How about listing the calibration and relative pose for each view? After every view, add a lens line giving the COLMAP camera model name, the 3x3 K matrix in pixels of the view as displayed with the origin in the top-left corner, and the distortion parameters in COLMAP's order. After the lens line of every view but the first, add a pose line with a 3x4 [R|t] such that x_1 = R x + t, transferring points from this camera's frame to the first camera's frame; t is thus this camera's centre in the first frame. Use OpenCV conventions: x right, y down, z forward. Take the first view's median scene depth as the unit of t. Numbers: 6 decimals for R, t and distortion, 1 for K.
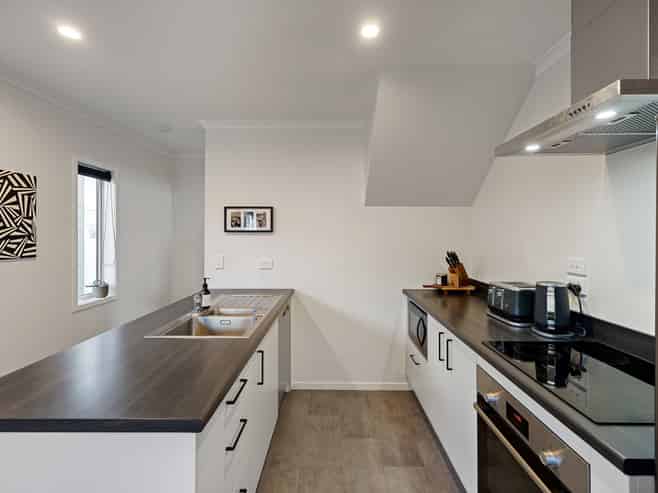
lens RADIAL K [[298.0, 0, 331.2], [0, 298.0, 236.0], [0, 0, 1]] dist [-0.001185, -0.000188]
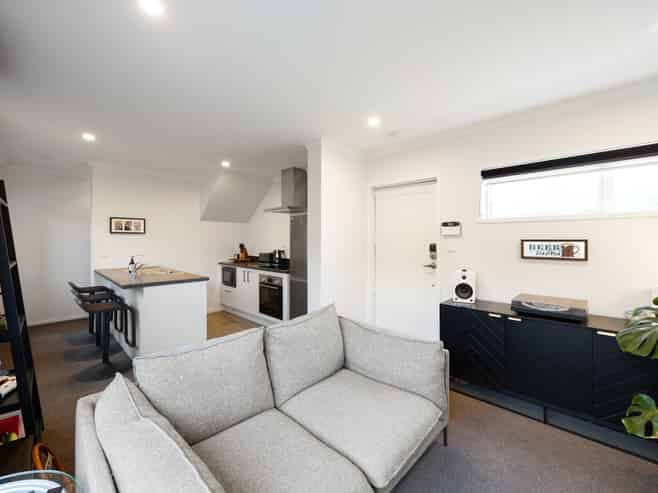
lens RADIAL K [[279.9, 0, 329.0], [0, 279.9, 246.5], [0, 0, 1]] dist [0.000090, 0.000044]
pose [[0.690689, -0.016777, 0.722957, -0.660165], [0.002418, 0.999779, 0.020891, 0.031991], [-0.723148, -0.012681, 0.690577, -0.928051]]
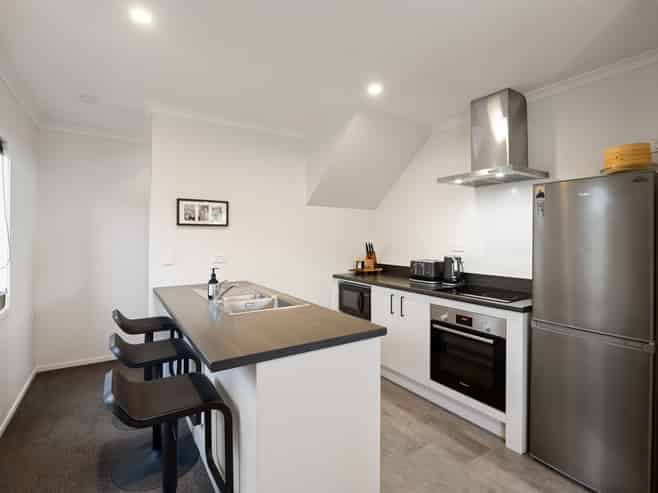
lens RADIAL K [[328.0, 0, 329.9], [0, 328.0, 242.7], [0, 0, 1]] dist [-0.028316, -0.000015]
pose [[0.830048, -0.009540, 0.557611, -0.552532], [0.001527, 0.999889, 0.014832, 0.027469], [-0.557690, -0.011460, 0.829970, -0.124926]]
